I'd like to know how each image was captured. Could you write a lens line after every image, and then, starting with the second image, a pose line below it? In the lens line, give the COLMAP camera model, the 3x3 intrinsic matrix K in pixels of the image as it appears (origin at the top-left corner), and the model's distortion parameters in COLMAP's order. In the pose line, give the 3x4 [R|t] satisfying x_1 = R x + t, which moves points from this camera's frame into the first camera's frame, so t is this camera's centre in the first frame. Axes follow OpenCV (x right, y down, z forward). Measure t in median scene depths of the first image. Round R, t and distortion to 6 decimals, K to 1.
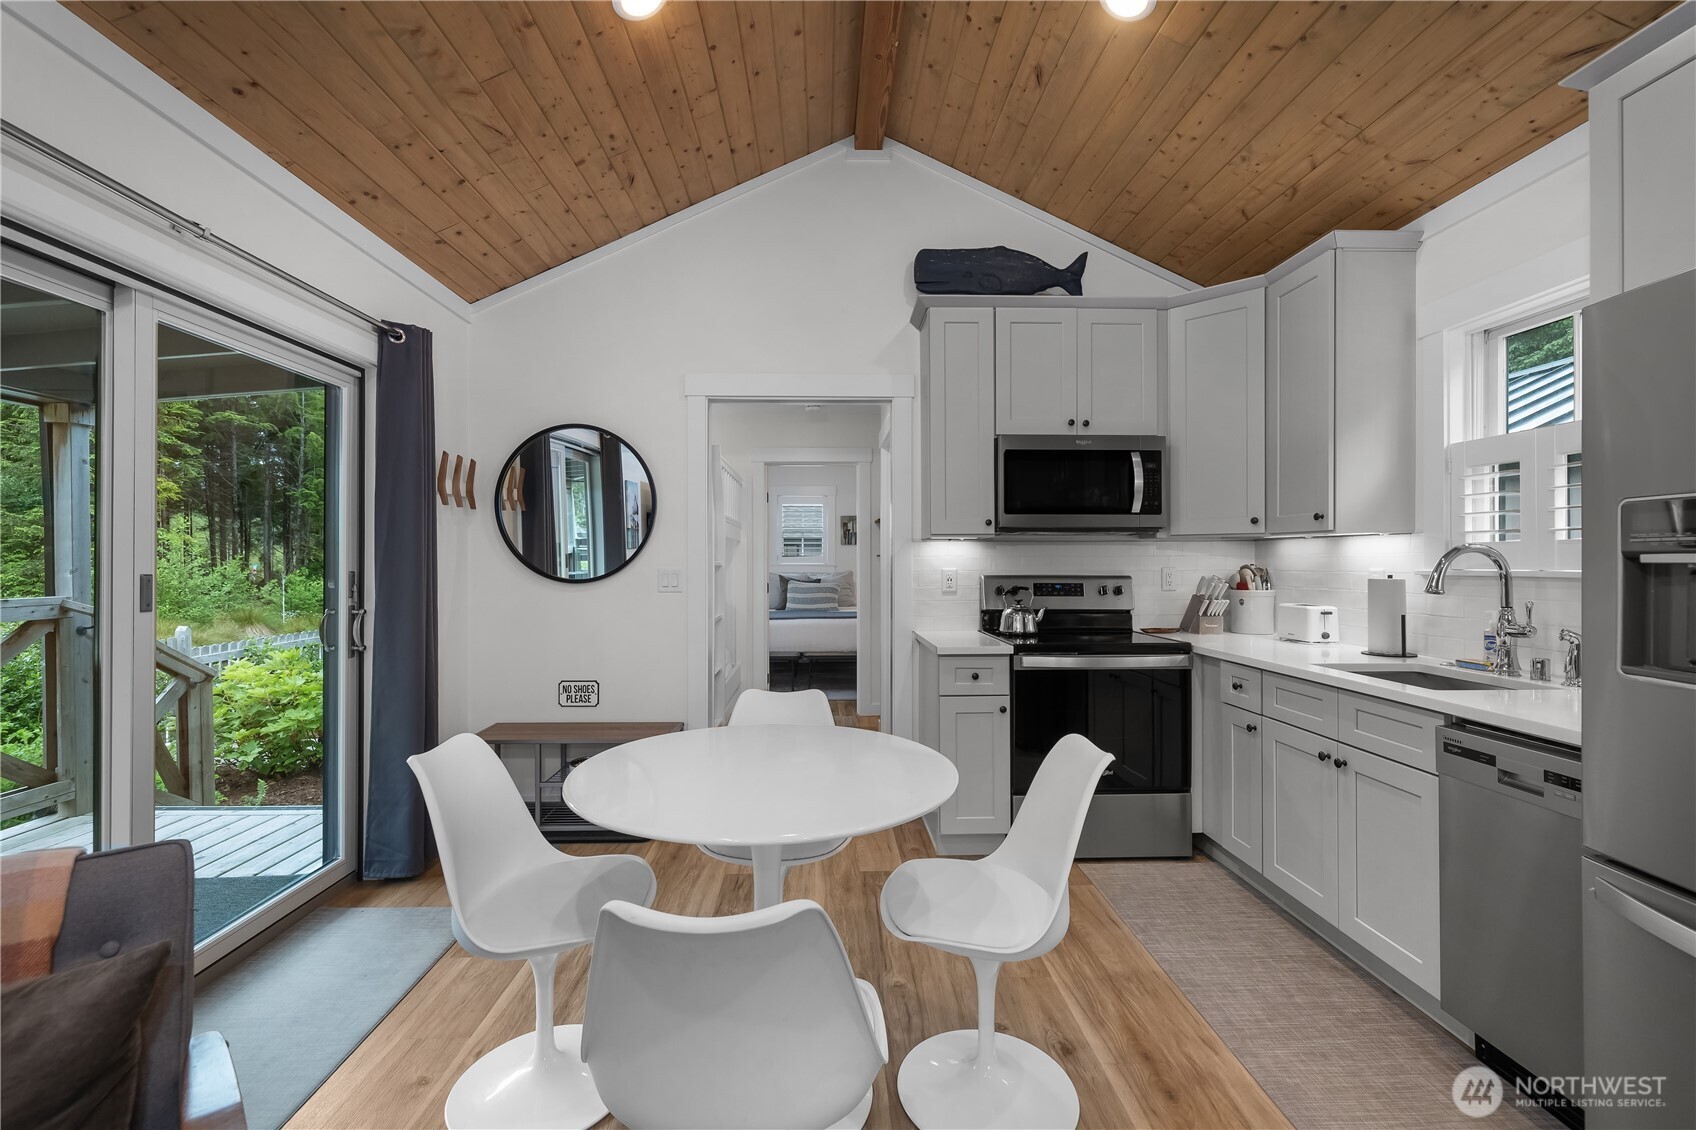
lens RADIAL K [[720.1, 0, 837.7], [0, 720.1, 560.1], [0, 0, 1]] dist [0.001525, -0.000121]
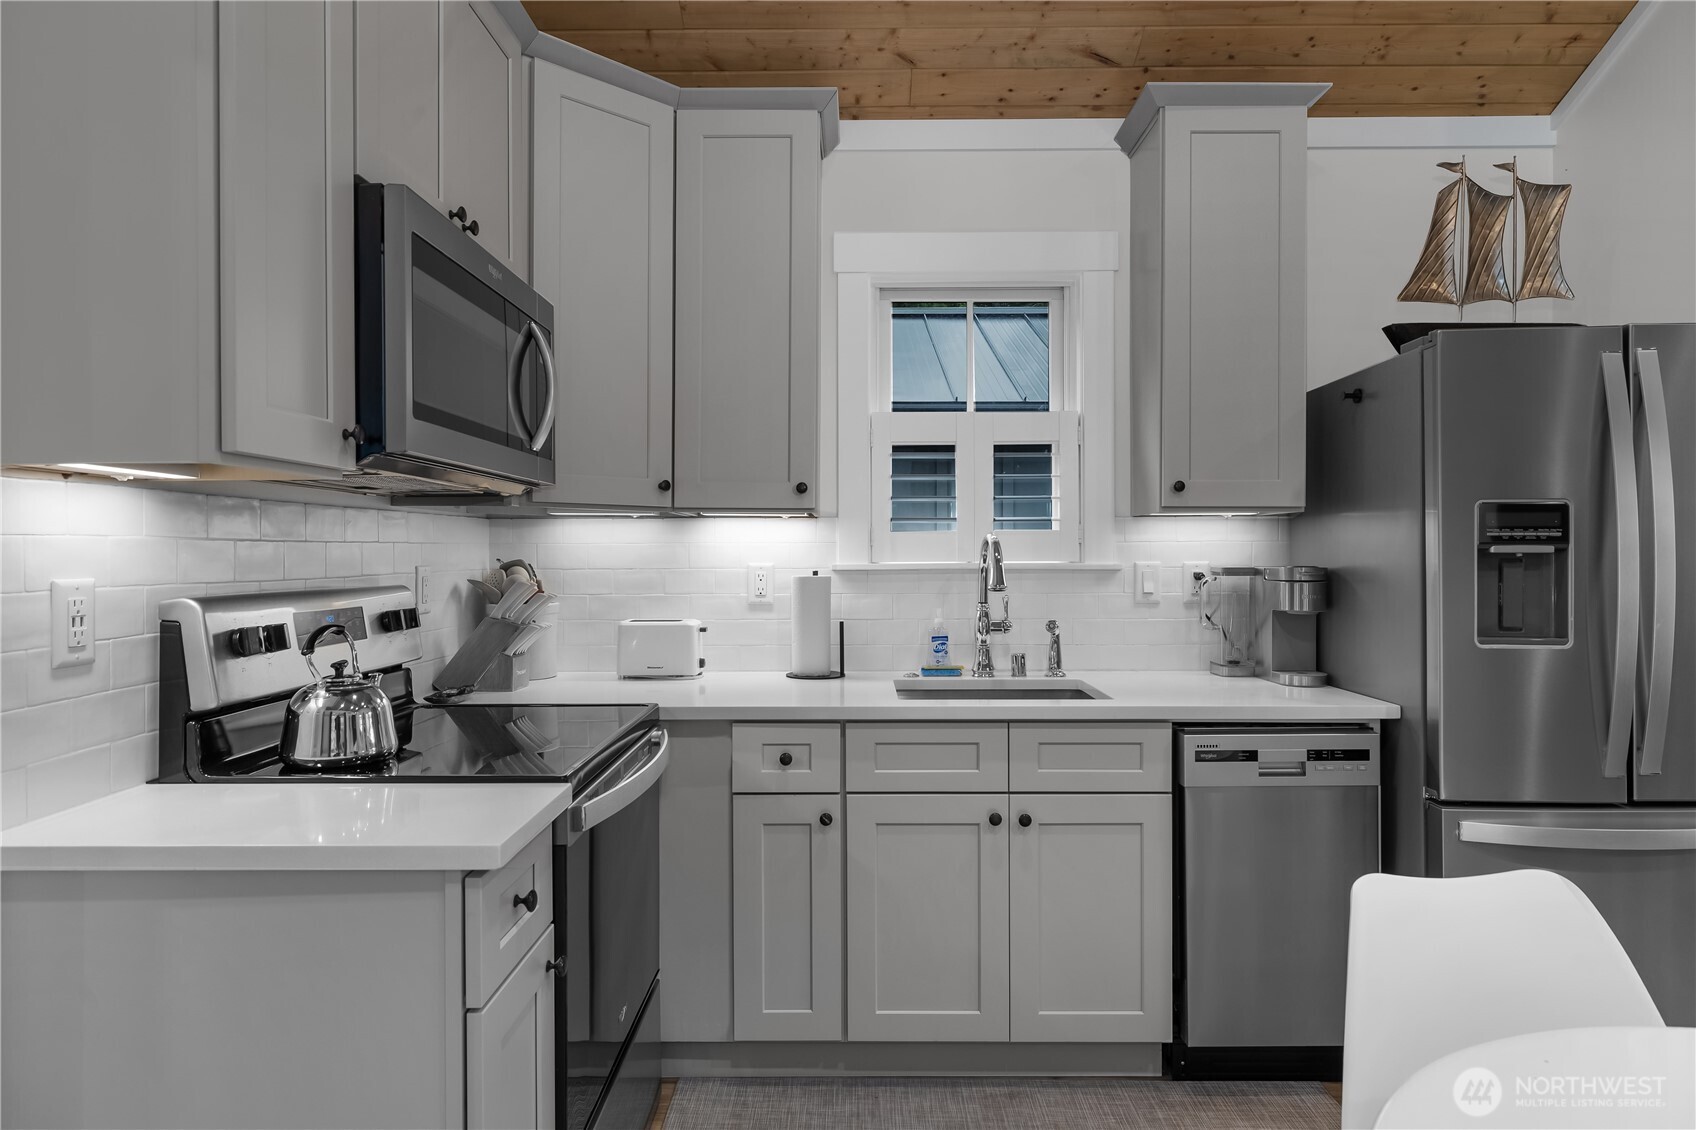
lens RADIAL K [[963.0, 0, 848.5], [0, 963.0, 565.3], [0, 0, 1]] dist [-0.015762, -0.002003]
pose [[0.033796, -0.008504, 0.999393, -0.239332], [-0.000996, 0.999963, 0.008543, 0.005858], [-0.999428, -0.001285, 0.033786, 0.895496]]
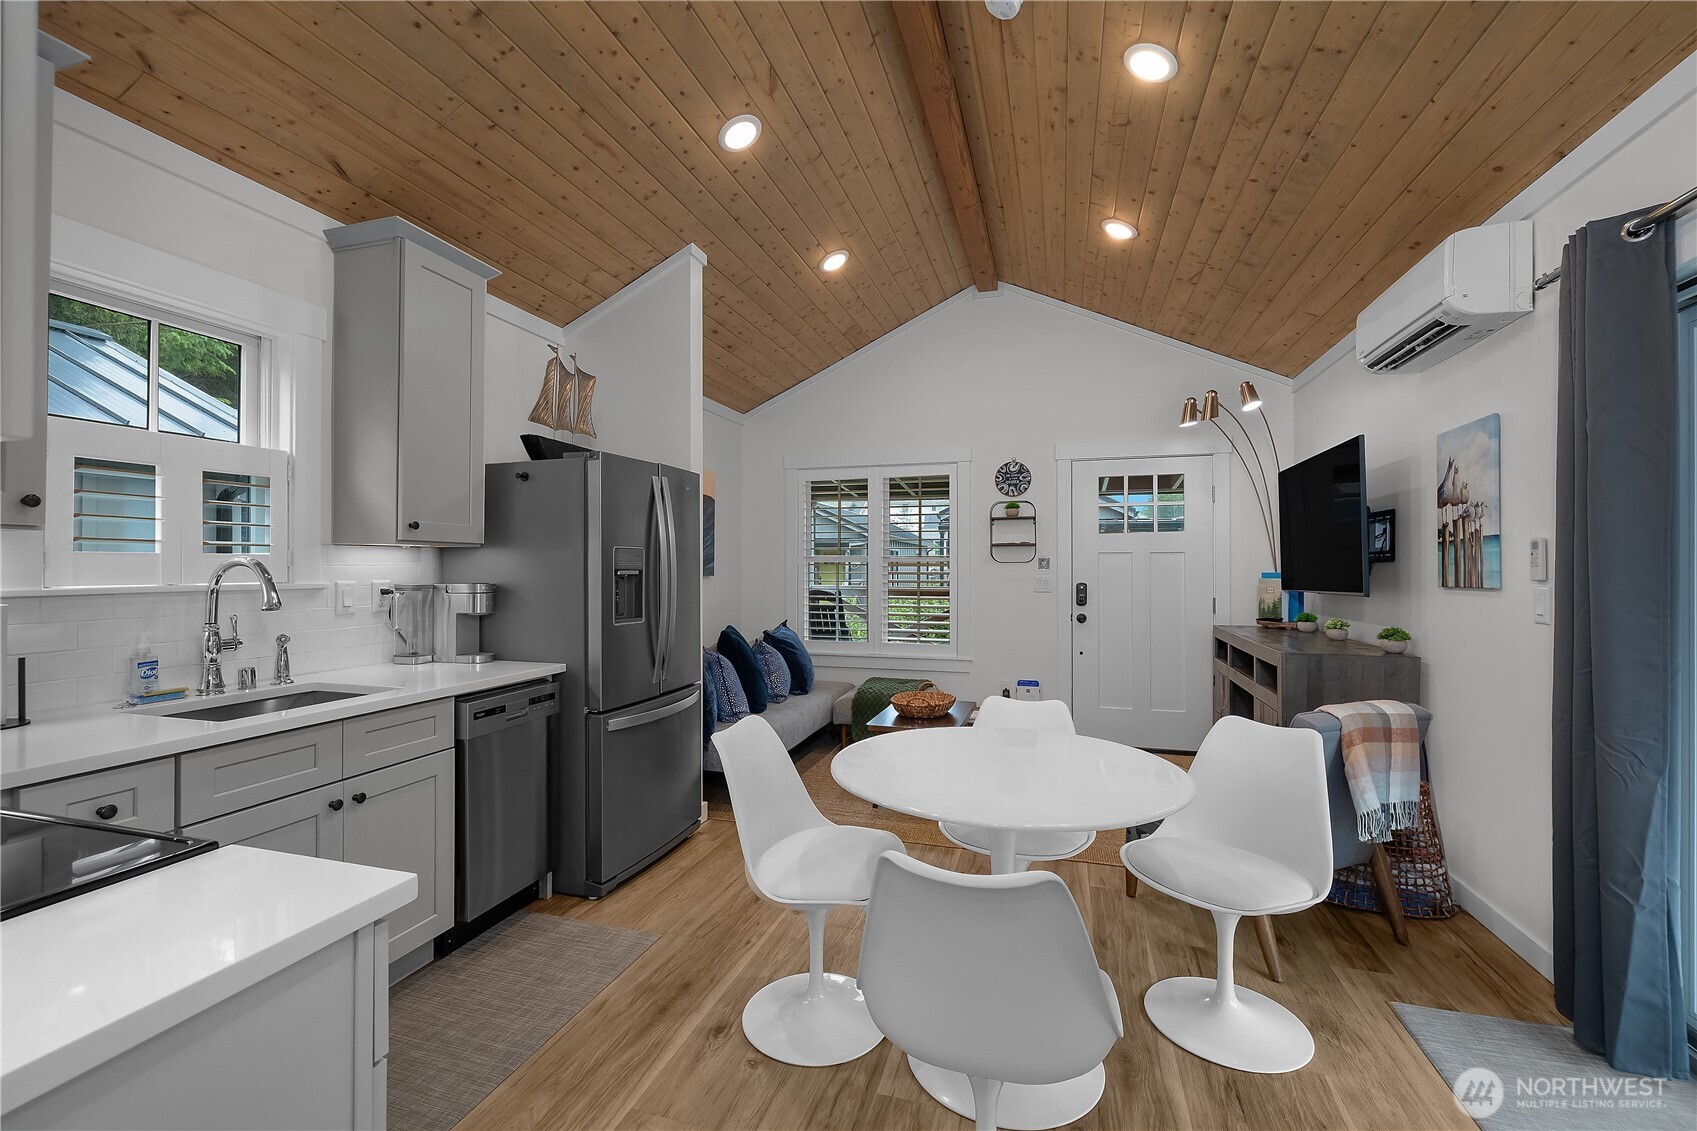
lens RADIAL K [[720.5, 0, 848.3], [0, 720.5, 562.6], [0, 0, 1]] dist [0.001525, -0.000121]
pose [[-0.951360, 0.000675, 0.308082, -0.132738], [-0.001989, 0.999963, -0.008335, -0.007106], [-0.308077, -0.008543, -0.951323, 1.306987]]
